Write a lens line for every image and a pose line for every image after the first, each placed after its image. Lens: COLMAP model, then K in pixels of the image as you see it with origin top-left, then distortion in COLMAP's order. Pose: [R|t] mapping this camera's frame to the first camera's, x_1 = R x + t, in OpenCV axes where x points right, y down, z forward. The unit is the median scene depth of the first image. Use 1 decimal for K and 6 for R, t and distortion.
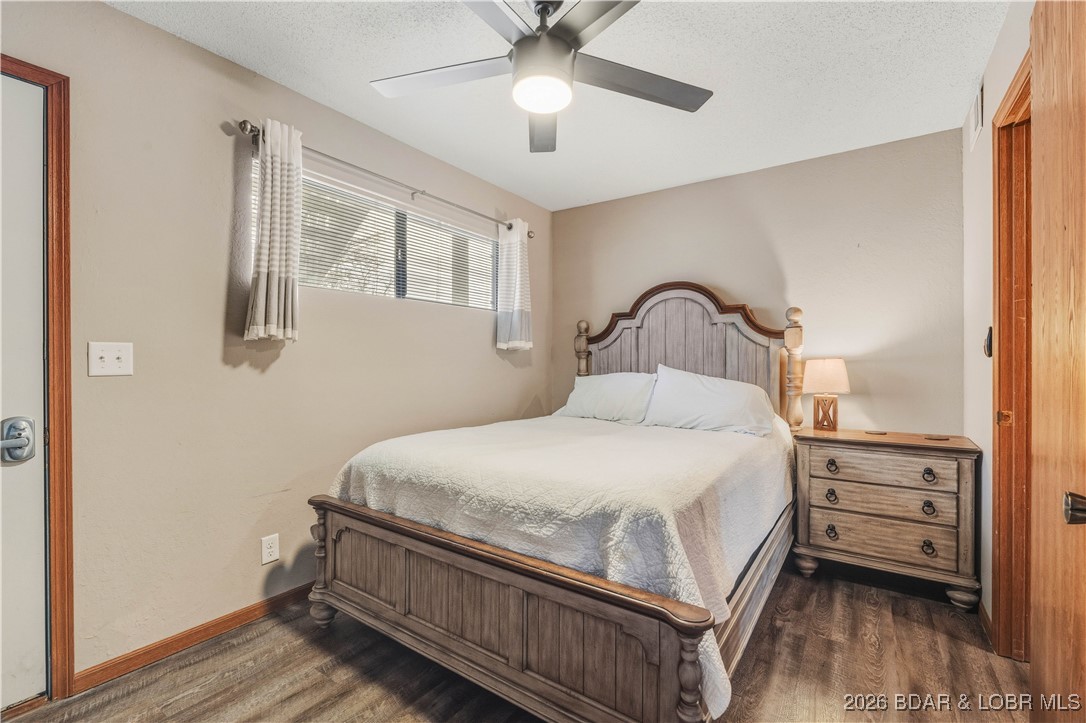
lens RADIAL K [[480.8, 0, 544.1], [0, 480.8, 360.4], [0, 0, 1]] dist [-0.005543, -0.000022]
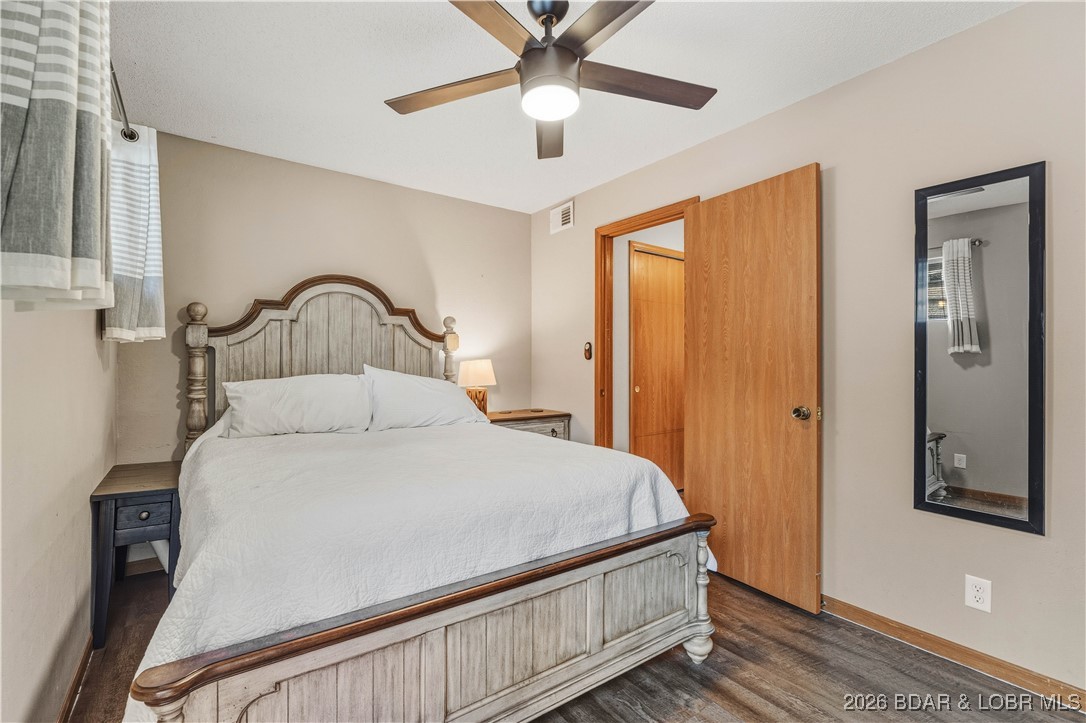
lens RADIAL K [[480.8, 0, 547.3], [0, 480.8, 360.6], [0, 0, 1]] dist [-0.005543, -0.000022]
pose [[0.323925, 0.004390, 0.946073, -0.512578], [-0.003374, 0.999988, -0.003485, 0.002730], [-0.946077, -0.002063, 0.323936, 0.357570]]
